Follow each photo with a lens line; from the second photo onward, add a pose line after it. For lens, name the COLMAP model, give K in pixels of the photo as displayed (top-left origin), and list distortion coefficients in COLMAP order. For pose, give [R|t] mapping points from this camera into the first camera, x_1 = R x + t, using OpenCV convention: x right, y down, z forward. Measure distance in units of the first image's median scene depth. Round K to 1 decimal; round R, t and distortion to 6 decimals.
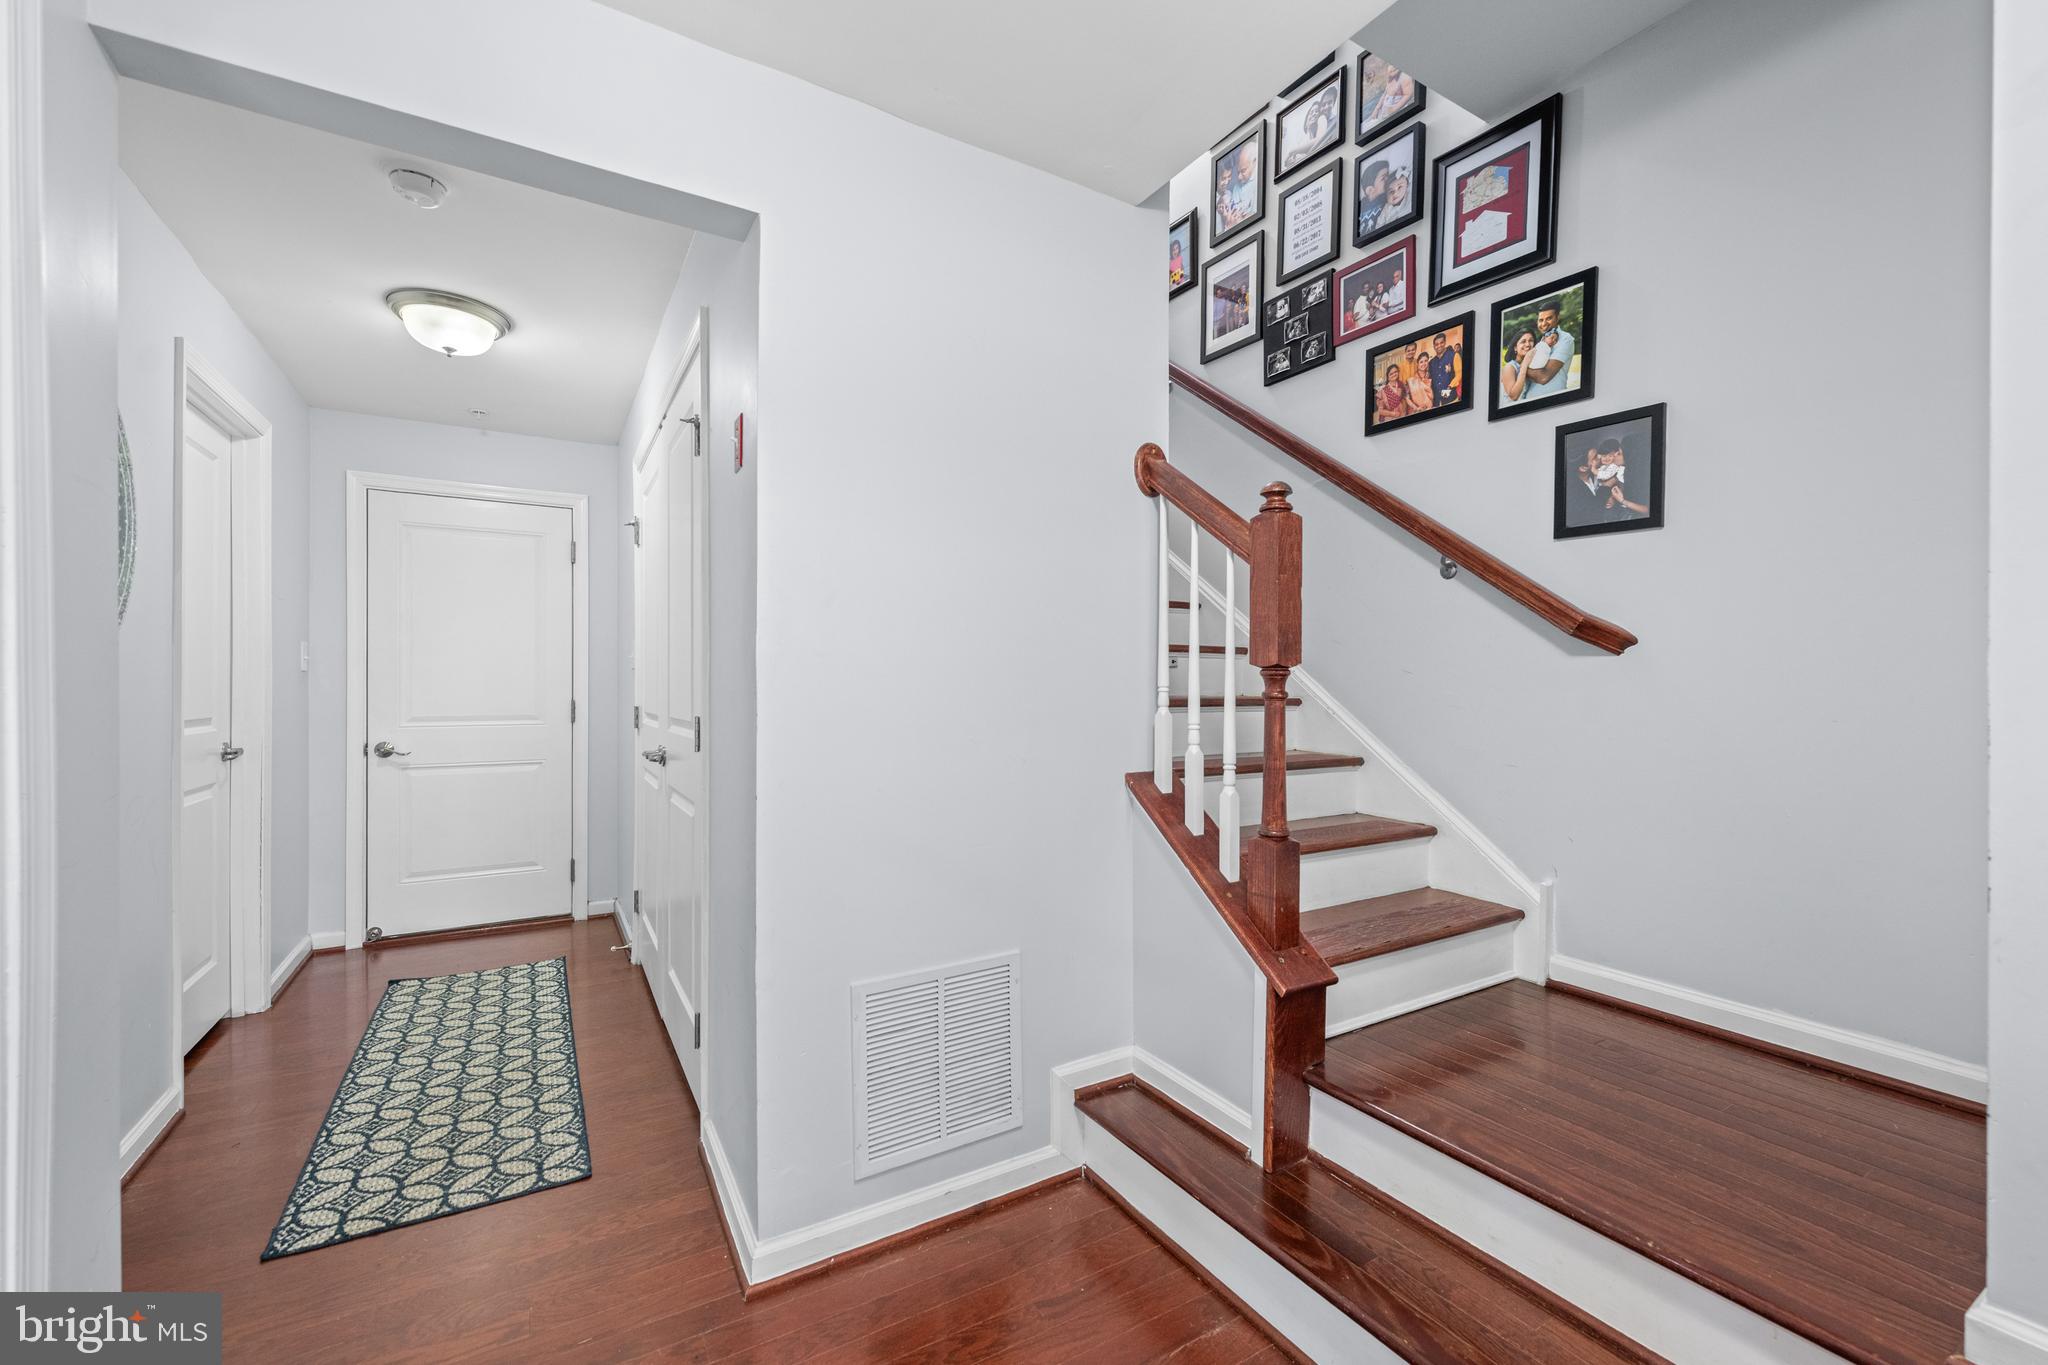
lens RADIAL K [[826.6, 0, 1014.2], [0, 826.6, 682.0], [0, 0, 1]] dist [-0.001239, -0.000113]
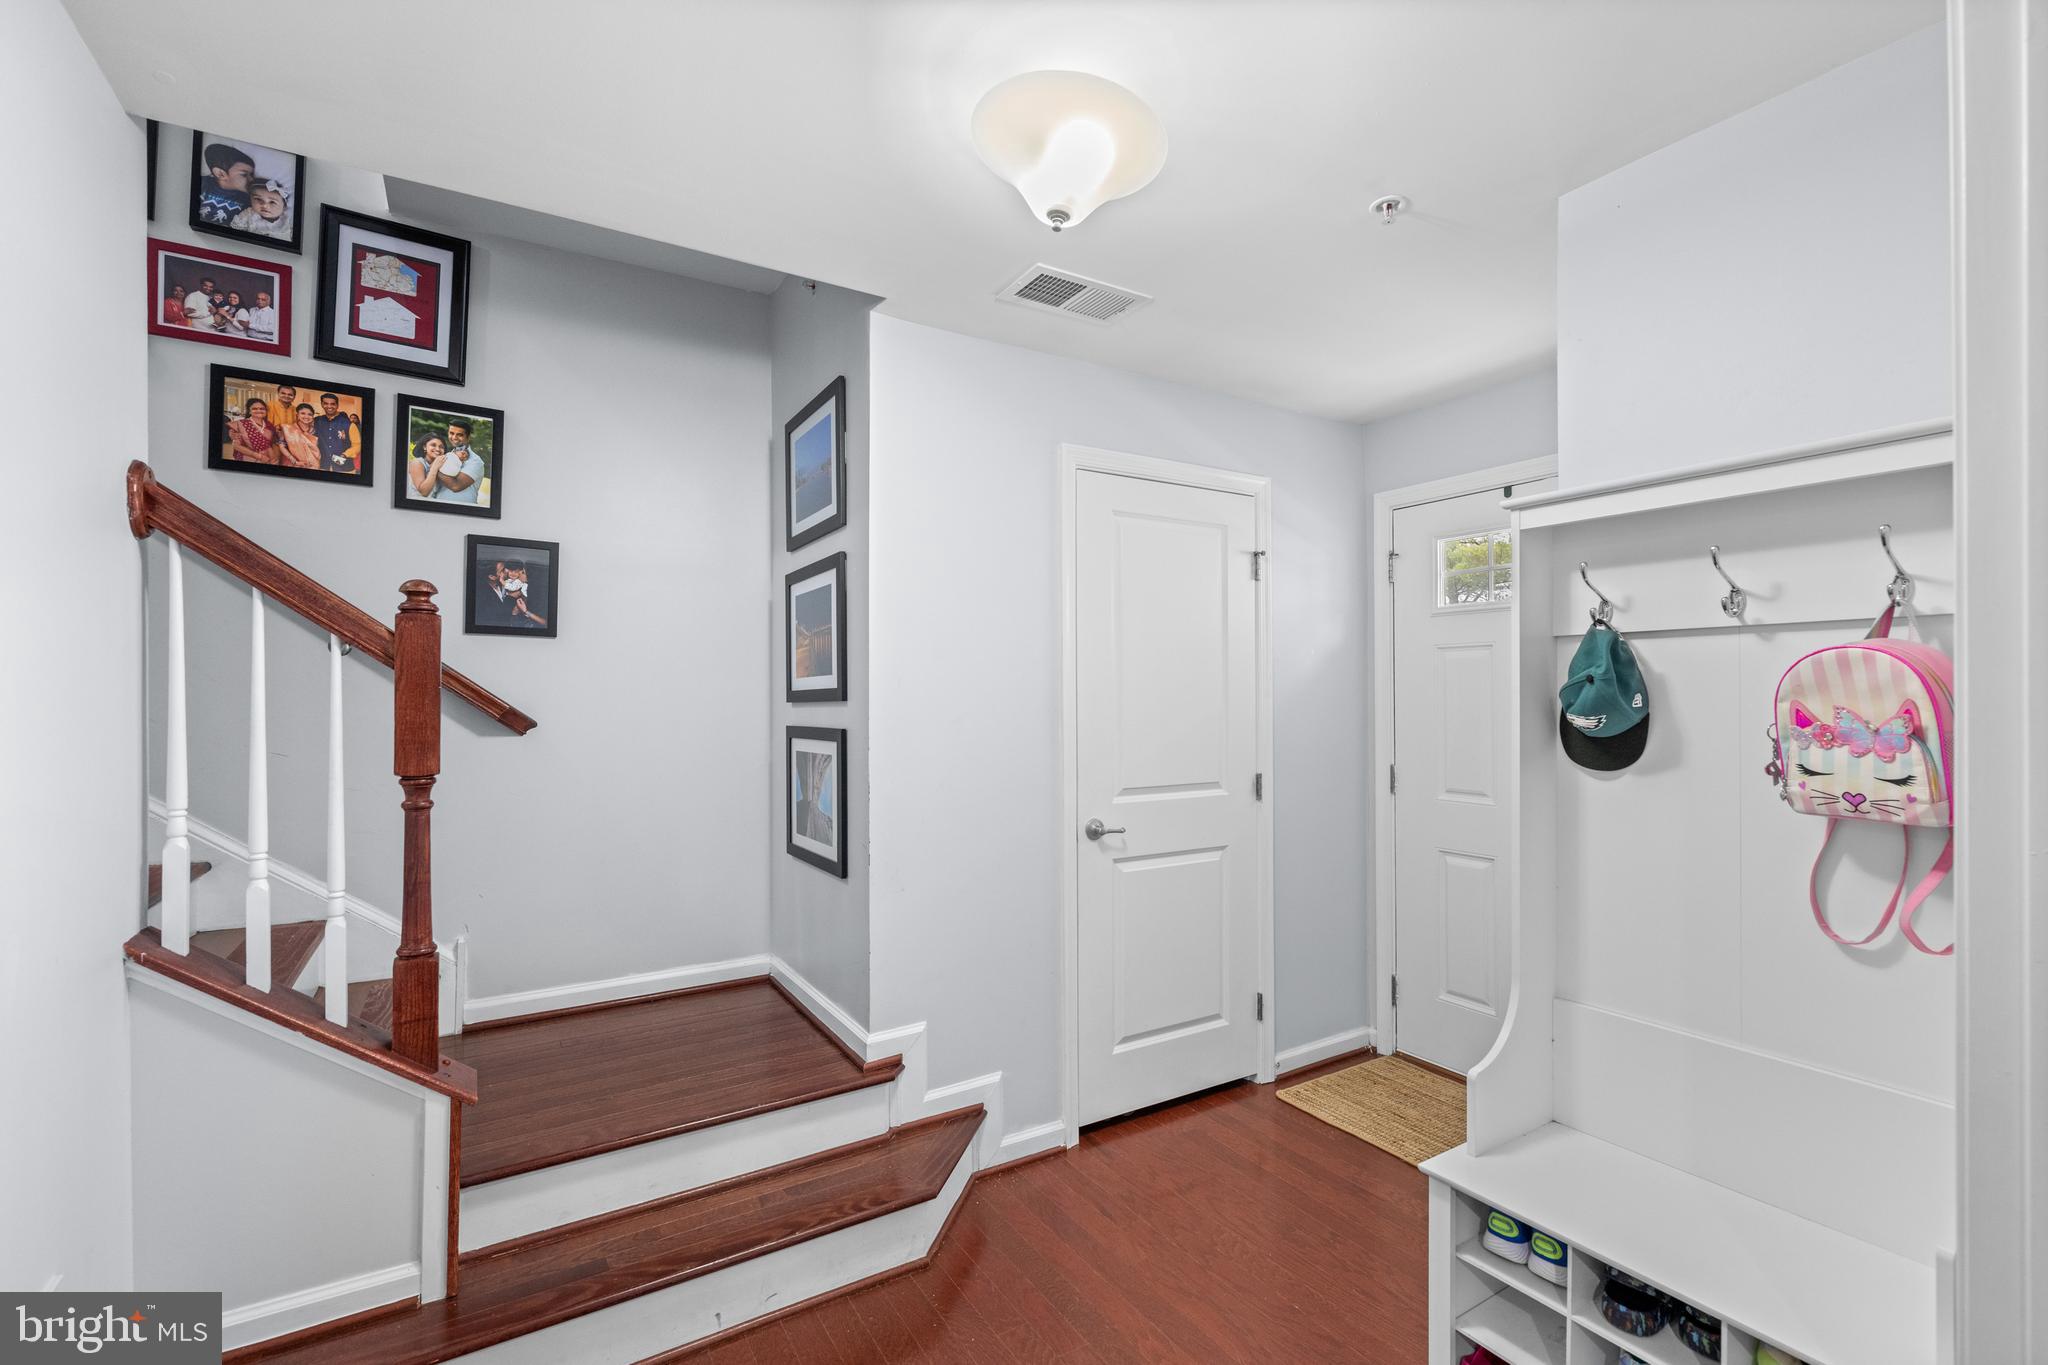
lens RADIAL K [[891.4, 0, 1022.3], [0, 891.4, 692.4], [0, 0, 1]] dist [-0.001075, -0.000141]
pose [[-0.016566, 0.001886, 0.999861, -0.560532], [0.005203, 0.999985, -0.001800, -0.083849], [-0.999849, 0.005172, -0.016576, 0.255169]]
